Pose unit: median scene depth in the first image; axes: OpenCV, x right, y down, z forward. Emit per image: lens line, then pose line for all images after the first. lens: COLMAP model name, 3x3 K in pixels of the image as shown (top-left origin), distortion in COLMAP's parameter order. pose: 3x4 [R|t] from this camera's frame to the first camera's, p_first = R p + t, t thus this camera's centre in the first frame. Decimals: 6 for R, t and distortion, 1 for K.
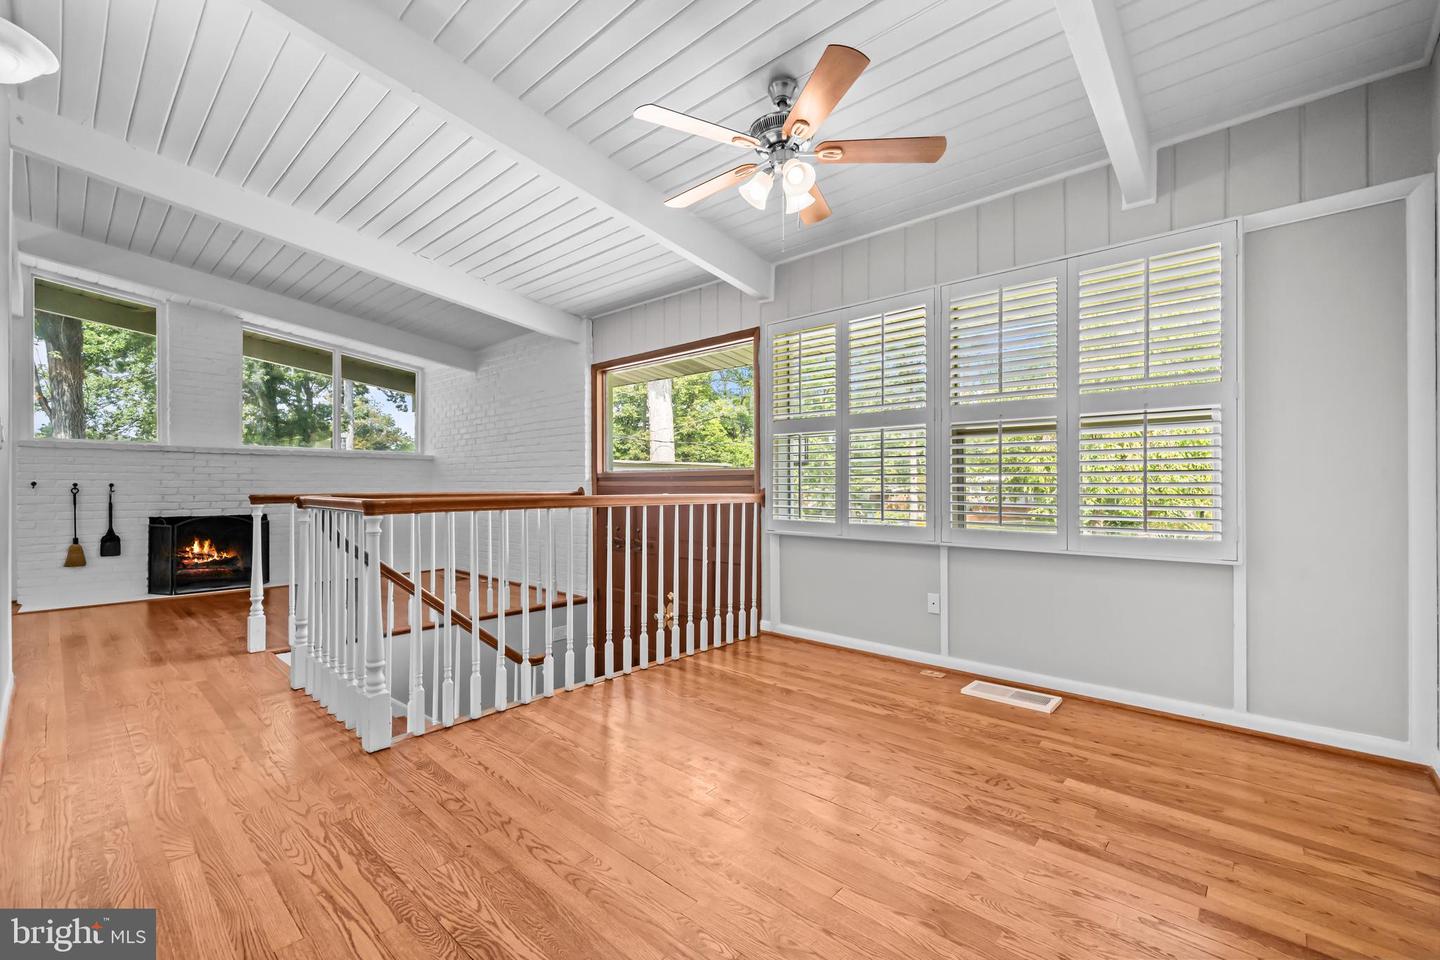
lens RADIAL K [[614.6, 0, 710.9], [0, 614.6, 486.1], [0, 0, 1]] dist [-0.003813, 0.000022]
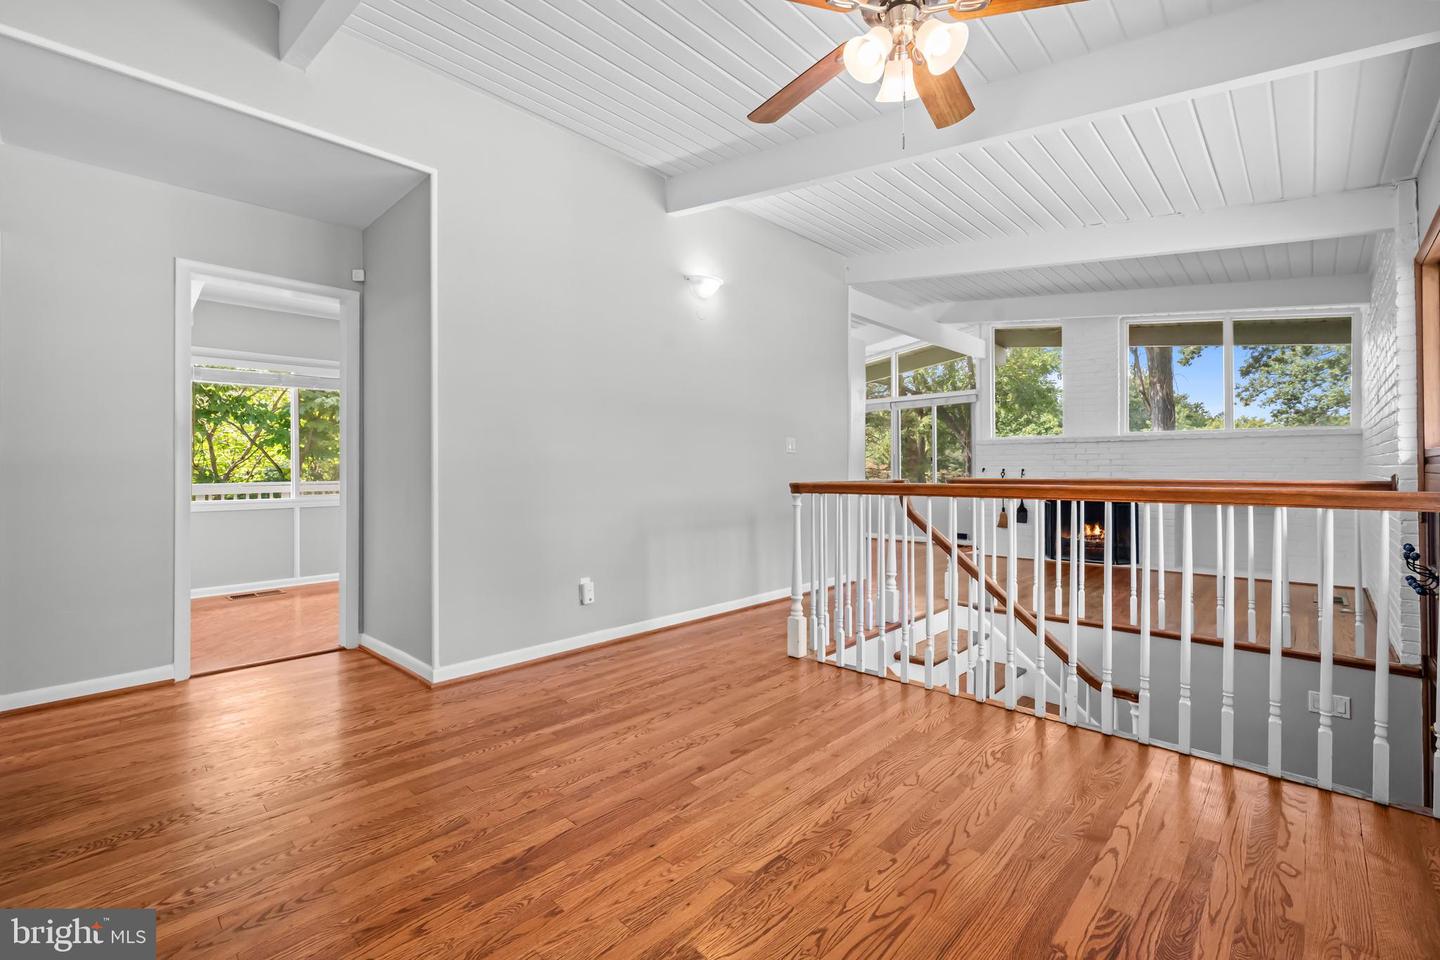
lens RADIAL K [[614.6, 0, 716.2], [0, 614.6, 471.5], [0, 0, 1]] dist [-0.003813, 0.000022]
pose [[-0.020943, 0.005147, -0.999767, 0.643049], [-0.000837, 0.999986, 0.005166, -0.007169], [0.999780, 0.000945, -0.020939, 0.609231]]
